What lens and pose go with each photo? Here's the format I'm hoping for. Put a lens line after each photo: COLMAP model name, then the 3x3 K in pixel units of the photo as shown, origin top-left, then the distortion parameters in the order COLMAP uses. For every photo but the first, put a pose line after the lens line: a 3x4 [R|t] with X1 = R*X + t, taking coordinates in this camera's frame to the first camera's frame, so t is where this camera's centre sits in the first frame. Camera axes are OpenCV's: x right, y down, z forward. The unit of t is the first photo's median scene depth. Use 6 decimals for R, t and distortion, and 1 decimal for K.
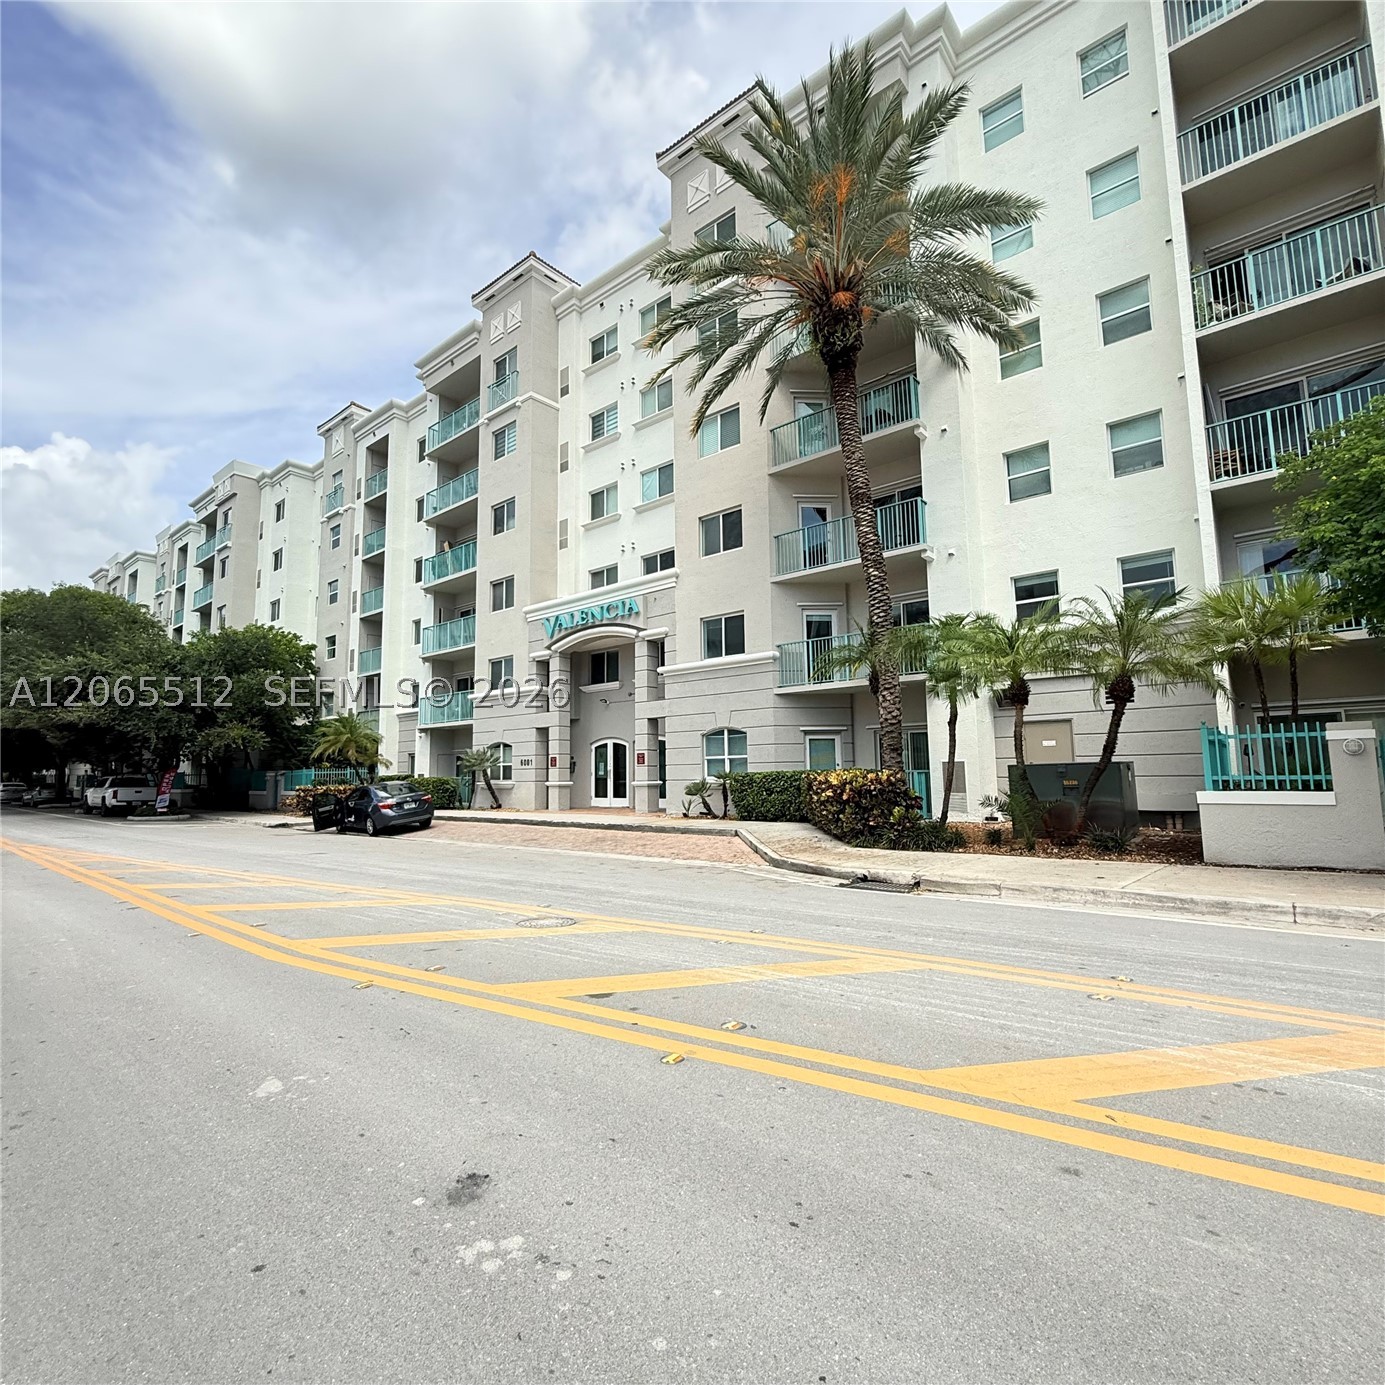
lens RADIAL K [[735.6, 0, 689.2], [0, 735.6, 683.5], [0, 0, 1]] dist [-0.000202, -0.000118]
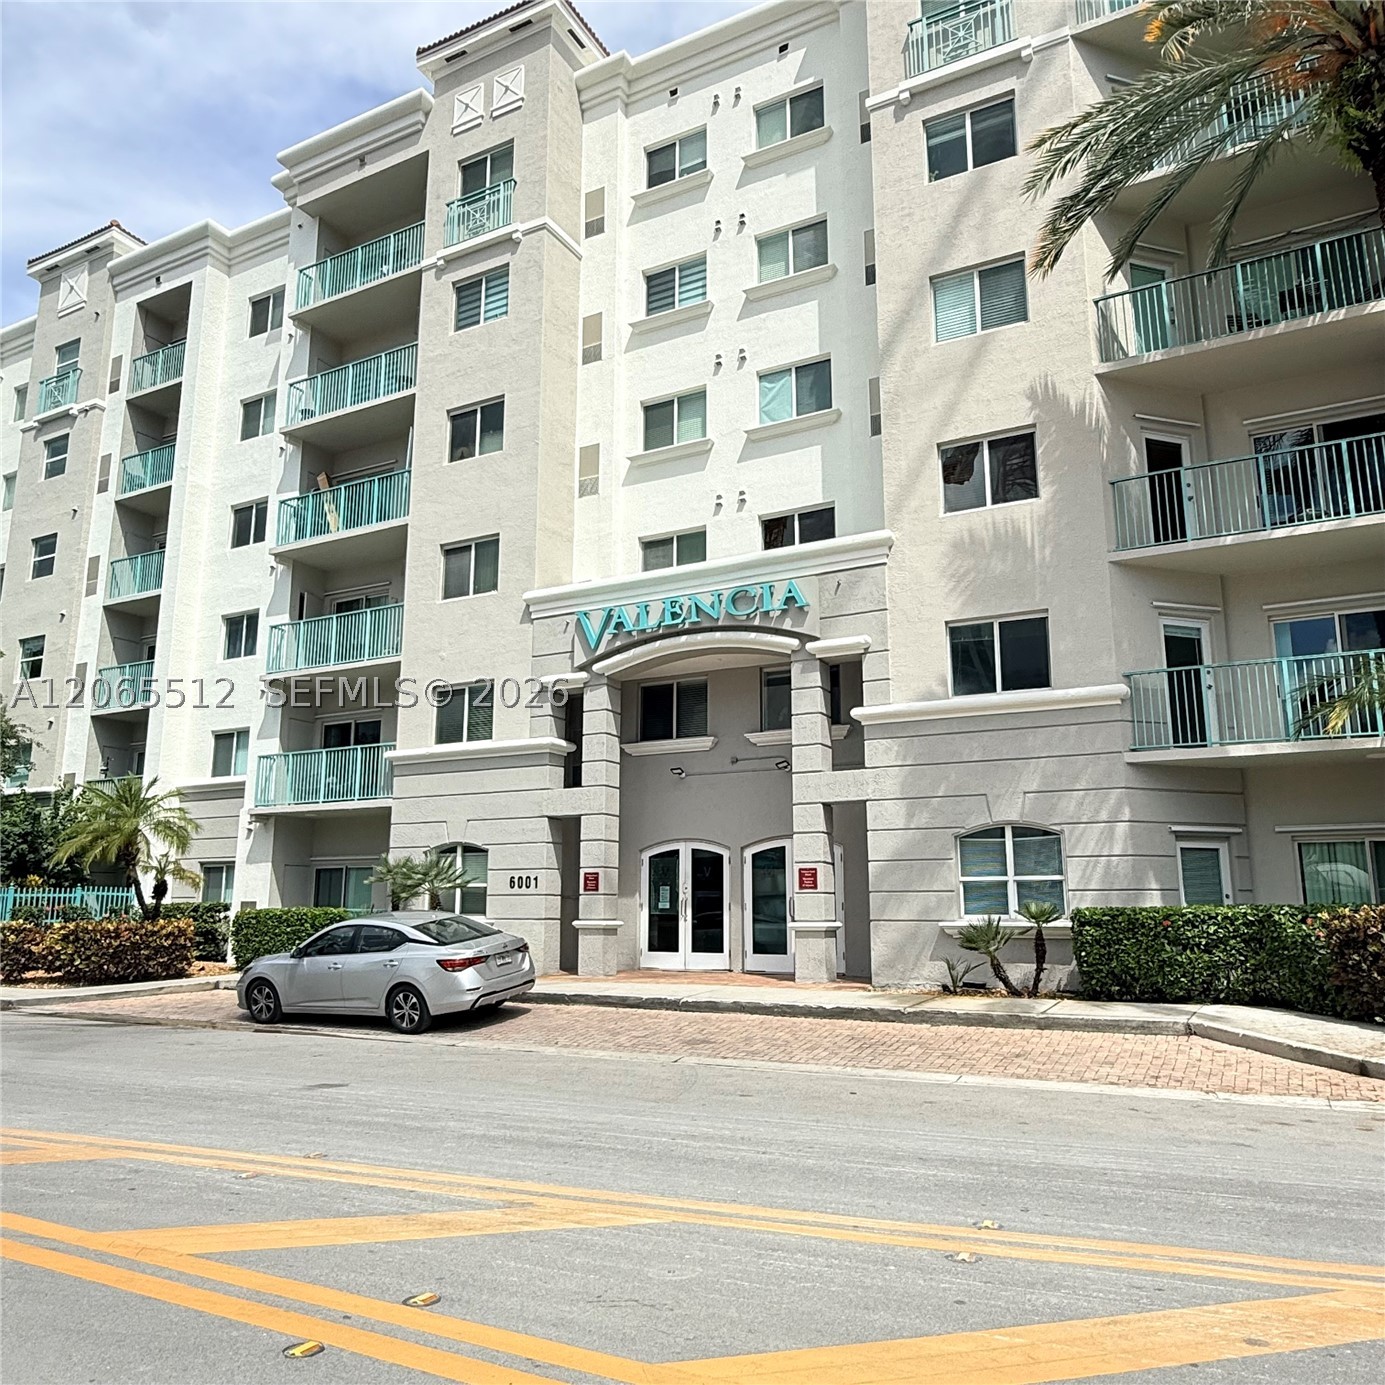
lens RADIAL K [[1069.1, 0, 692.8], [0, 1069.1, 696.3], [0, 0, 1]] dist [-0.009447, 0.007742]
pose [[0.975477, 0.058567, 0.212165, -0.264112], [-0.041909, 0.995736, -0.082183, 0.031465], [-0.216074, 0.071276, 0.973772, 0.213522]]
